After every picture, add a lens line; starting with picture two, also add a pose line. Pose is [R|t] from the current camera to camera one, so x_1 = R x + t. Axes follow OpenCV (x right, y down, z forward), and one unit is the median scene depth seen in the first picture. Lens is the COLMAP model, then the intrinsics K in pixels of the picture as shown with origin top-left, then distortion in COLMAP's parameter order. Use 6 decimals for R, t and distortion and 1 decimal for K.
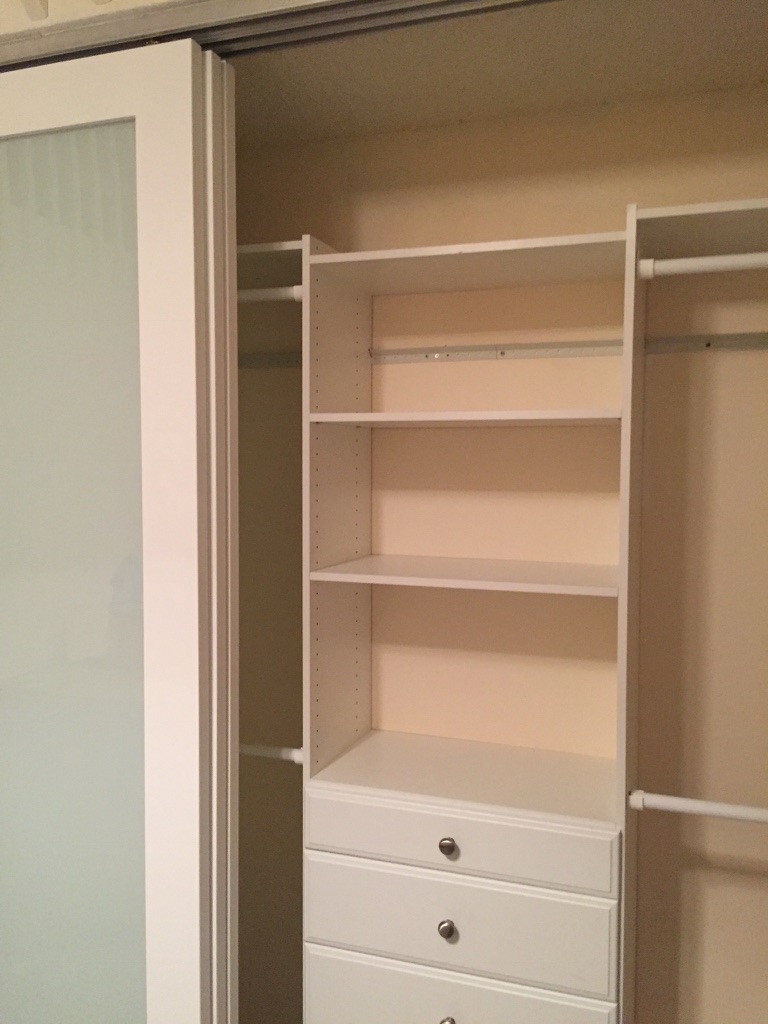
lens RADIAL K [[890.9, 0, 381.6], [0, 890.9, 512.4], [0, 0, 1]] dist [0.078400, -0.099885]
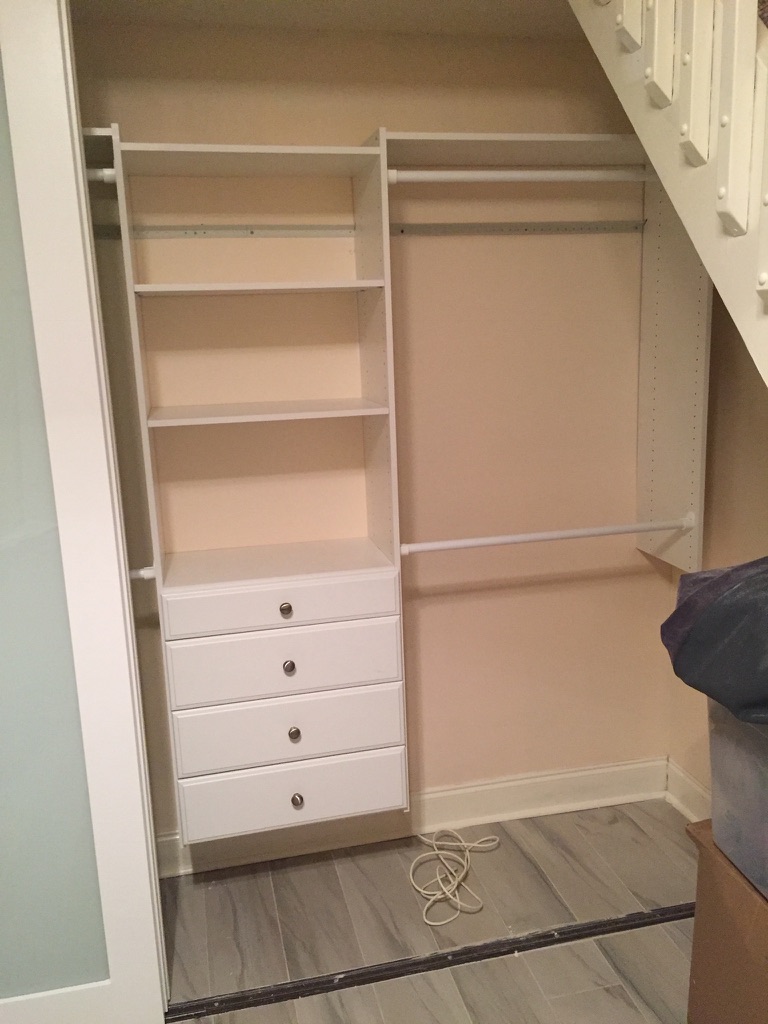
lens RADIAL K [[890.9, 0, 385.7], [0, 890.9, 512.3], [0, 0, 1]] dist [0.078400, -0.099885]
pose [[0.840239, -0.144217, 0.522686, -0.465923], [0.067462, 0.984295, 0.163135, 0.013859], [-0.538003, -0.101811, 0.836772, -0.197760]]
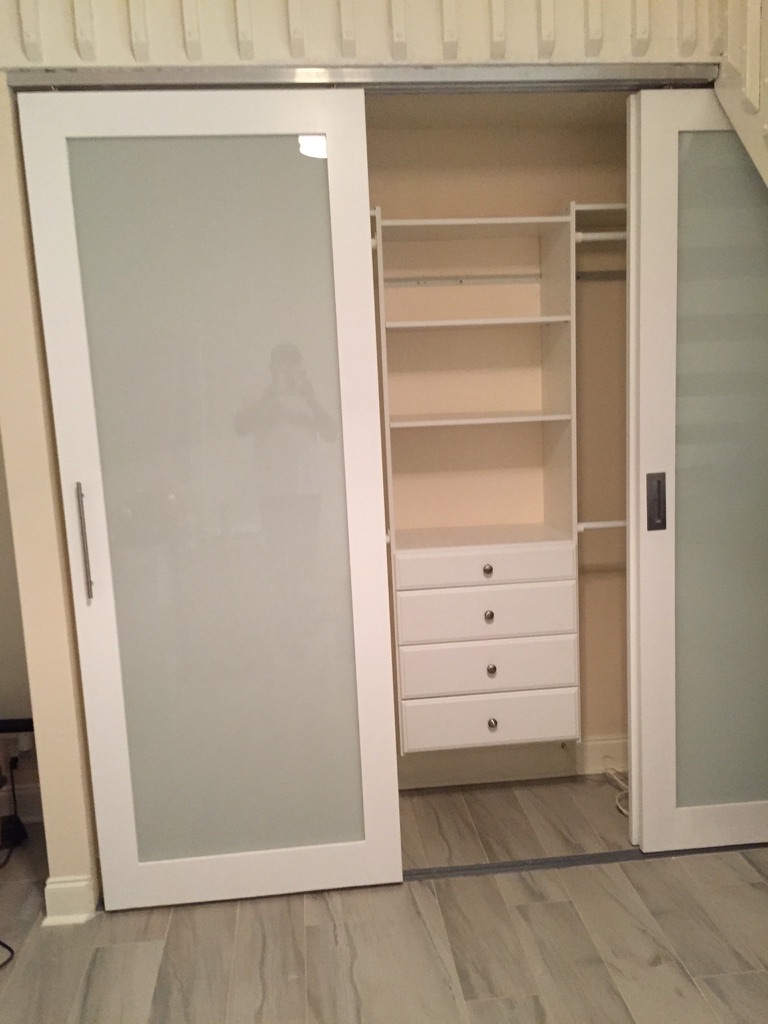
lens RADIAL K [[890.9, 0, 388.5], [0, 890.9, 505.6], [0, 0, 1]] dist [0.078400, -0.099885]
pose [[0.900070, -0.105164, 0.422865, -0.789544], [0.067119, 0.992318, 0.103920, 0.049733], [-0.430545, -0.065153, 0.900214, -0.461992]]
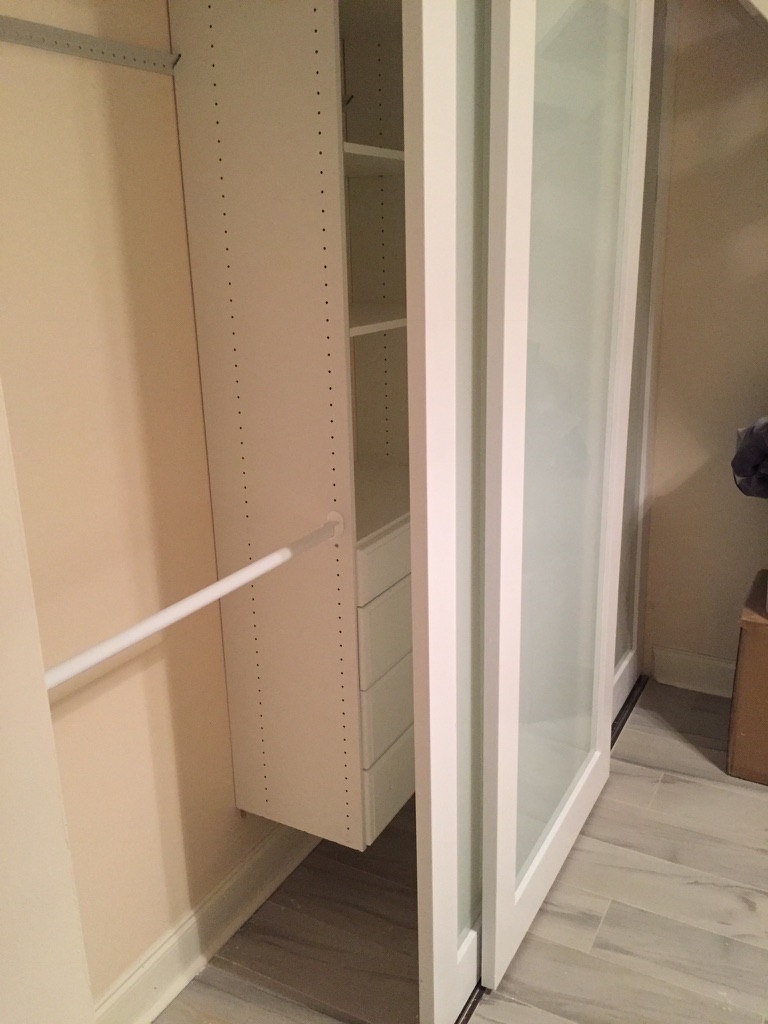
lens RADIAL K [[890.9, 0, 384.4], [0, 890.9, 510.1], [0, 0, 1]] dist [0.078400, -0.099885]
pose [[0.147220, -0.291508, 0.945172, -1.018284], [0.084447, 0.955799, 0.281632, -0.010760], [-0.985492, 0.038355, 0.165330, 0.838871]]
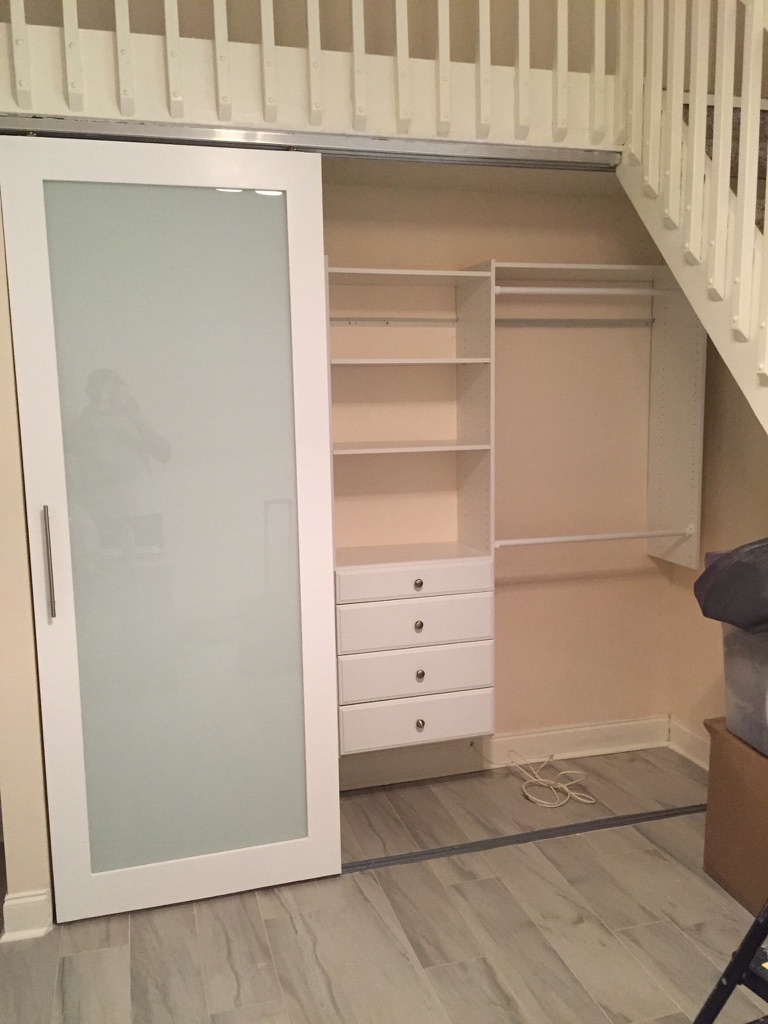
lens RADIAL K [[890.9, 0, 383.5], [0, 890.9, 506.2], [0, 0, 1]] dist [0.078400, -0.099885]
pose [[0.807421, -0.094436, 0.582368, -1.048904], [0.049864, 0.994497, 0.092133, 0.020593], [-0.587865, -0.045351, 0.807687, -0.489137]]
